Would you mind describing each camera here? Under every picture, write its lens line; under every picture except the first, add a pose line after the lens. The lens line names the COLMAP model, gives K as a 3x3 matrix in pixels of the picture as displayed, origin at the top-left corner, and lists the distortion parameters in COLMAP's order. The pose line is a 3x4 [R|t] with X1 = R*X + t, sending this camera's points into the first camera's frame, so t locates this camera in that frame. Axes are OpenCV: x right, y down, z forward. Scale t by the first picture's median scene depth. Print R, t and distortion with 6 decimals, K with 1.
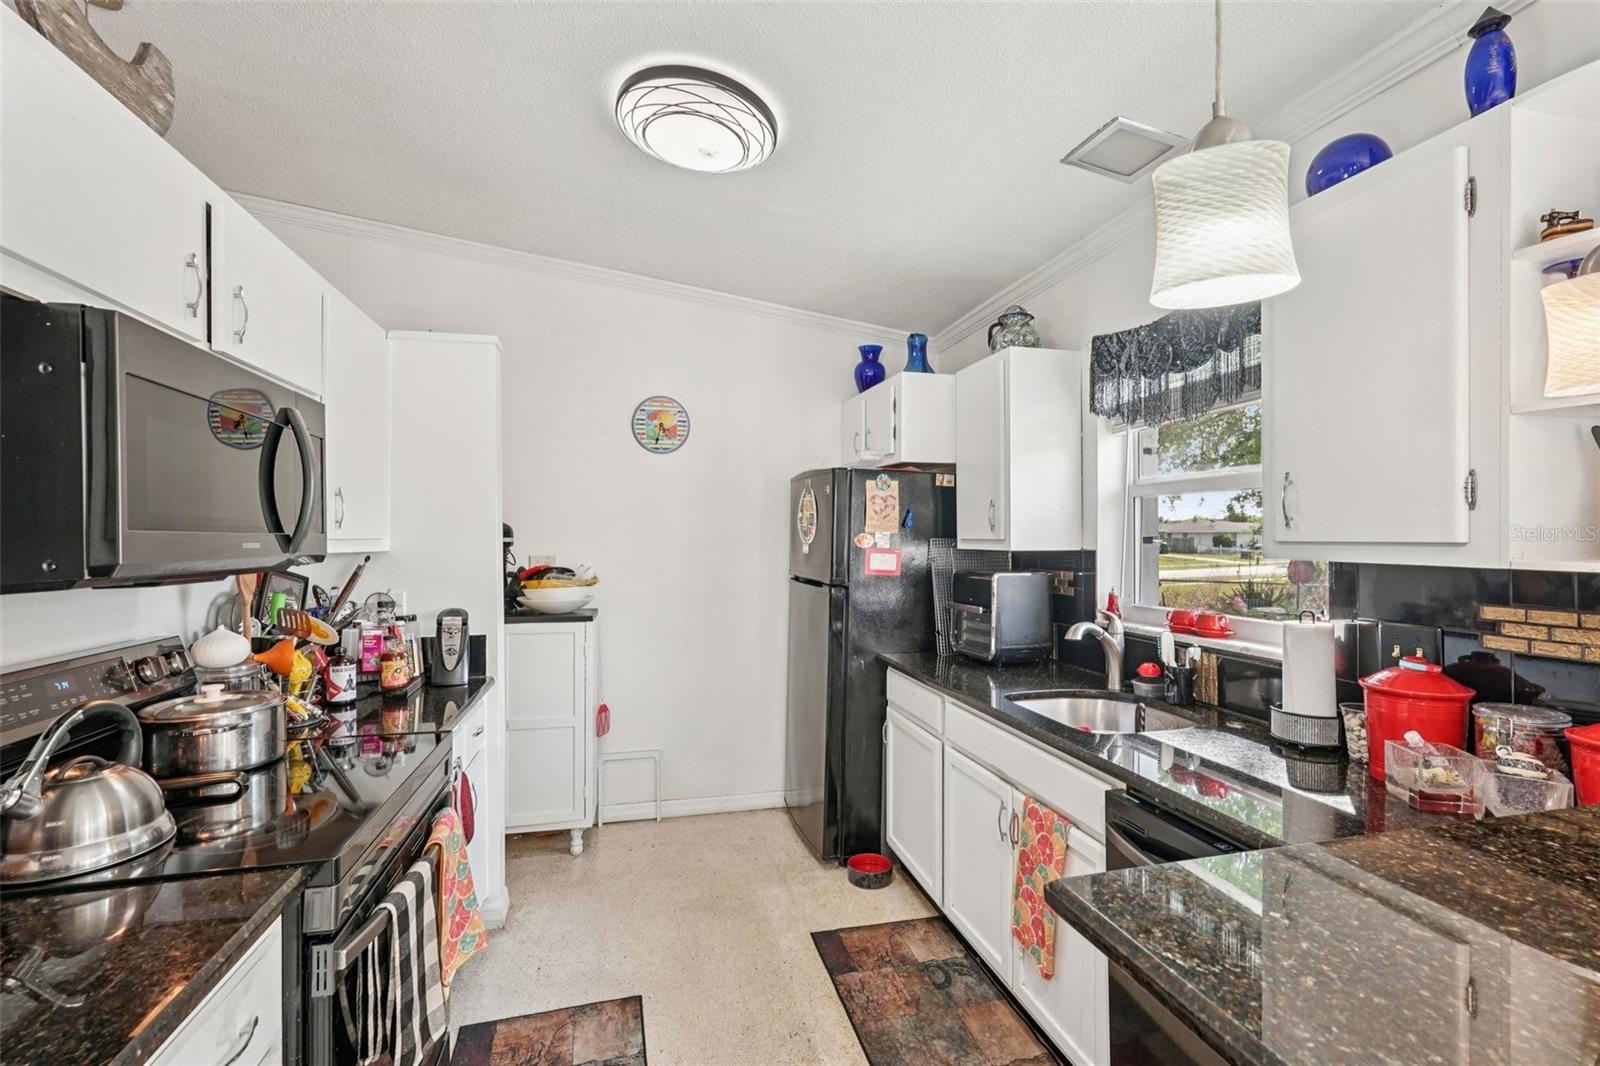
lens RADIAL K [[725.0, 0, 801.8], [0, 725.0, 537.7], [0, 0, 1]] dist [-0.003363, 0.000392]
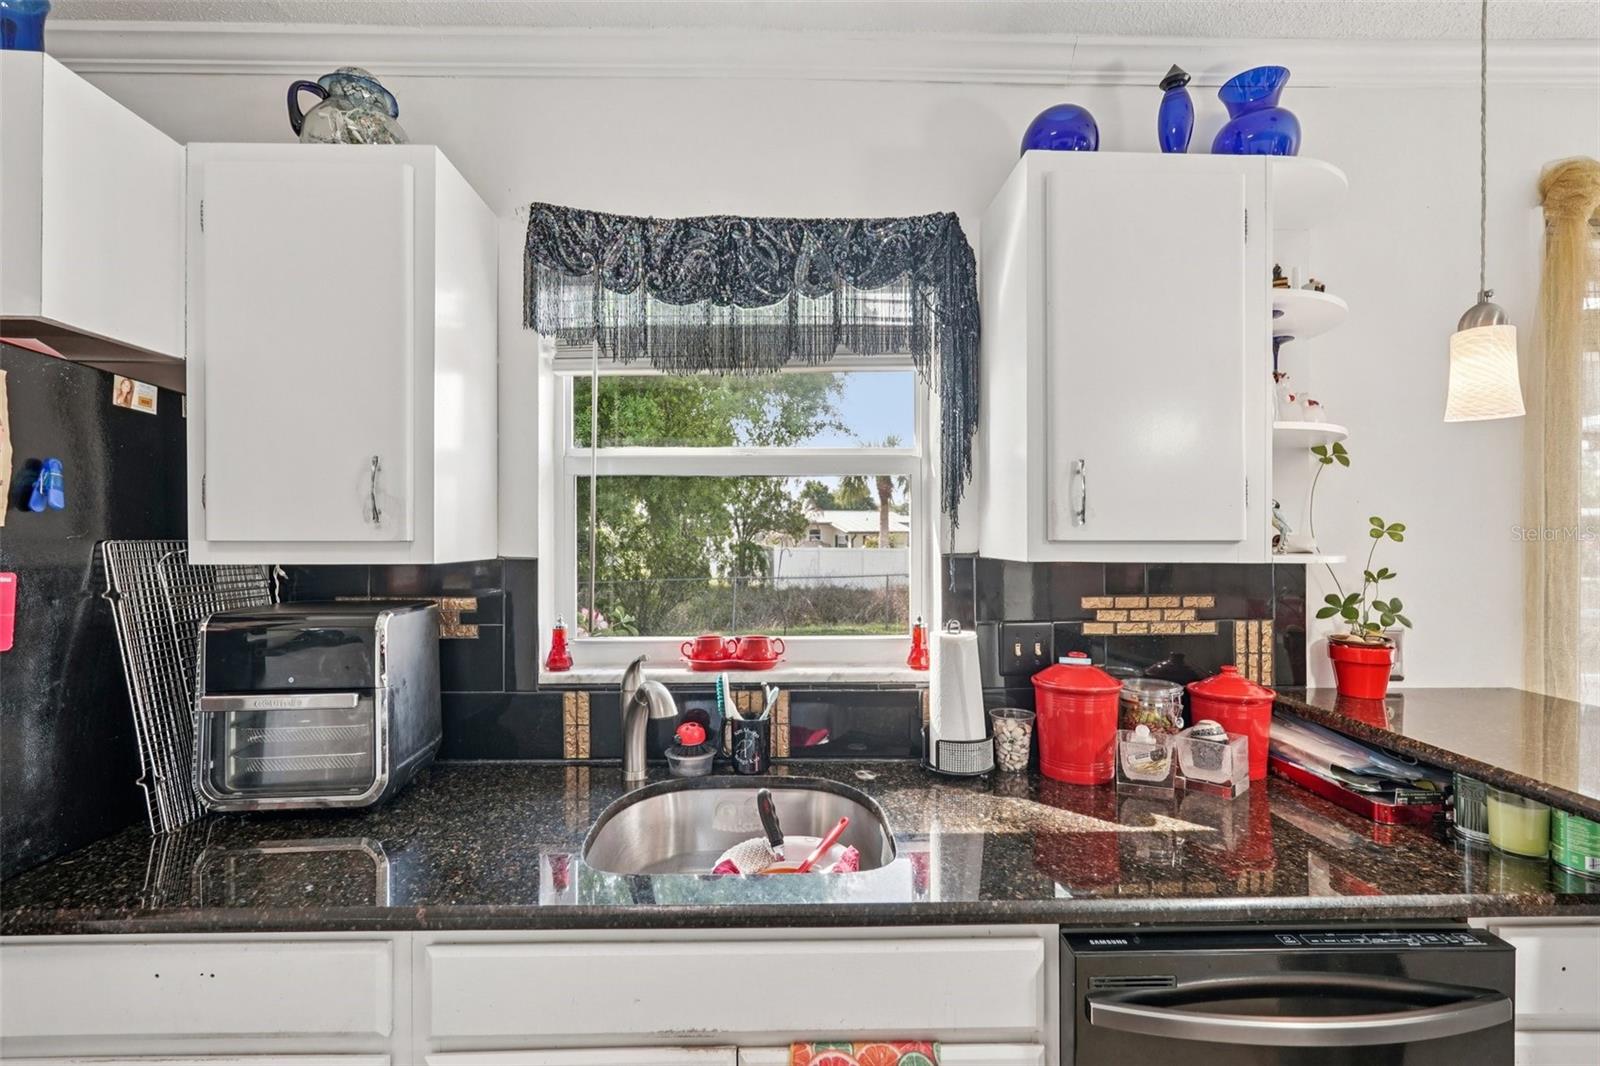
lens RADIAL K [[725.0, 0, 799.9], [0, 725.0, 534.3], [0, 0, 1]] dist [-0.003363, 0.000392]
pose [[0.217142, 0.005063, 0.976127, -0.154802], [0.002609, 0.999980, -0.005767, 0.001796], [-0.976136, 0.003799, 0.217125, 0.754107]]
